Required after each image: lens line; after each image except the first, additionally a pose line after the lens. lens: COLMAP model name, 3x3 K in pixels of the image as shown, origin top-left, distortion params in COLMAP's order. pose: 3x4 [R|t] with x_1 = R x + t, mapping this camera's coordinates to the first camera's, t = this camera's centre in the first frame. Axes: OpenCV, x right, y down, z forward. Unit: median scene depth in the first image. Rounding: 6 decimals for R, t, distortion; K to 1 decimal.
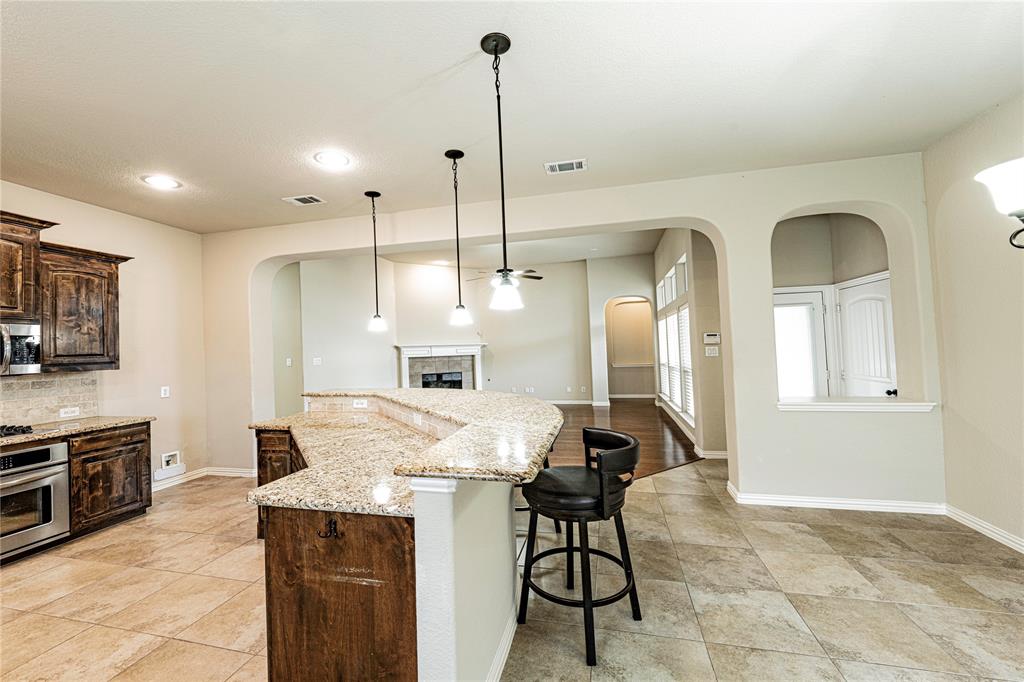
lens RADIAL K [[423.7, 0, 506.6], [0, 423.7, 337.1], [0, 0, 1]] dist [-0.003150, -0.001521]
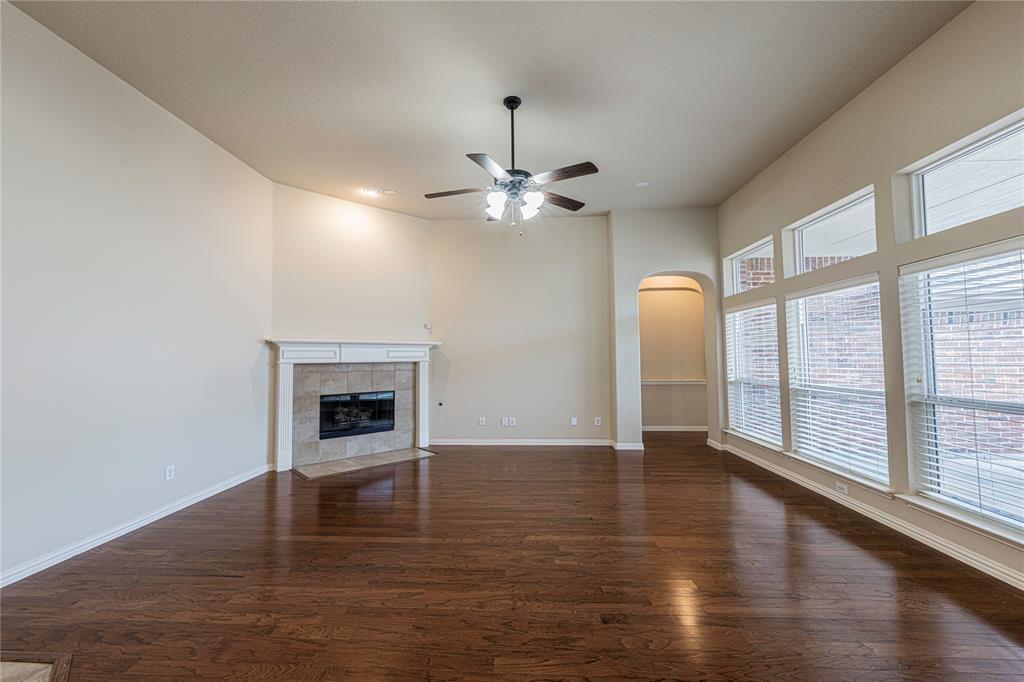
lens RADIAL K [[423.7, 0, 505.8], [0, 423.7, 337.7], [0, 0, 1]] dist [-0.003150, -0.001521]
pose [[0.982266, 0.031280, 0.184866, -0.092518], [-0.027133, 0.999321, -0.024922, 0.028253], [-0.185520, 0.019464, 0.982448, 0.558571]]
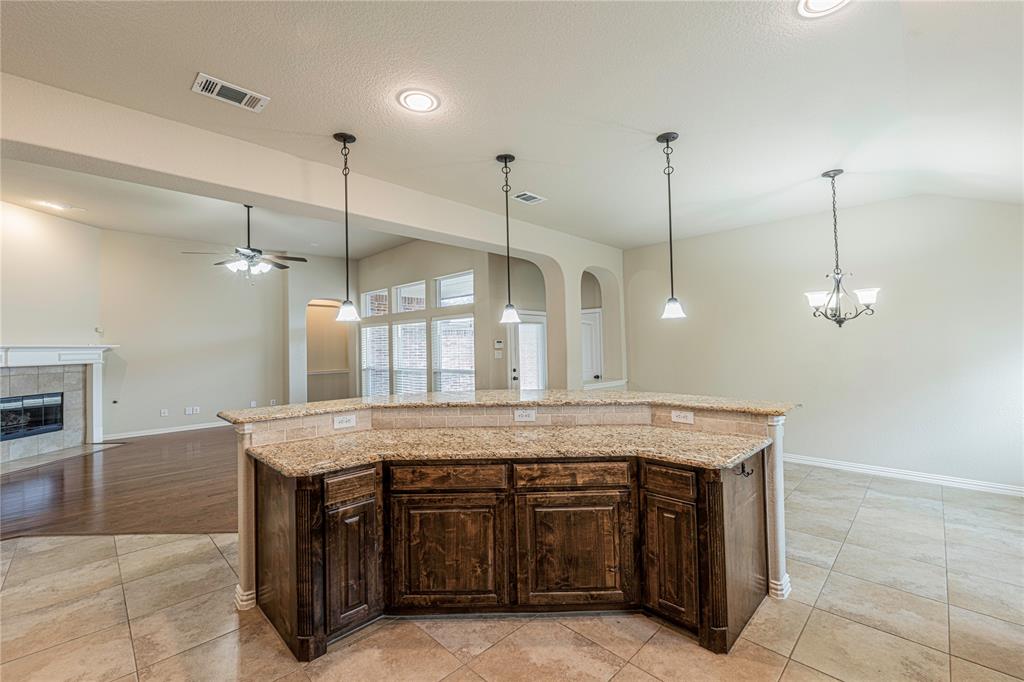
lens RADIAL K [[423.7, 0, 518.5], [0, 423.7, 336.7], [0, 0, 1]] dist [-0.003150, -0.001521]
pose [[0.505919, 0.040842, 0.861614, -0.411647], [-0.020300, 0.999166, -0.035442, 0.016301], [-0.862342, 0.000441, 0.506326, 0.193808]]
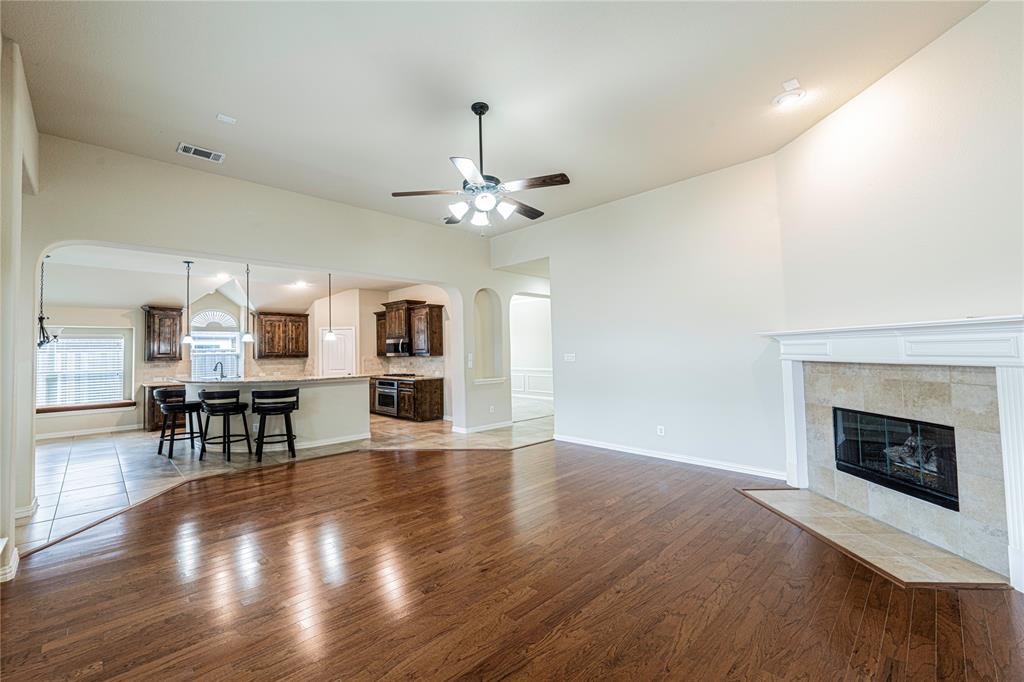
lens RADIAL K [[423.7, 0, 476.8], [0, 423.7, 328.1], [0, 0, 1]] dist [-0.003150, -0.001521]
pose [[-0.562661, -0.007781, -0.826651, 0.389247], [0.052592, 0.997593, -0.045187, 0.022552], [0.825013, -0.068900, -0.560898, 1.249576]]
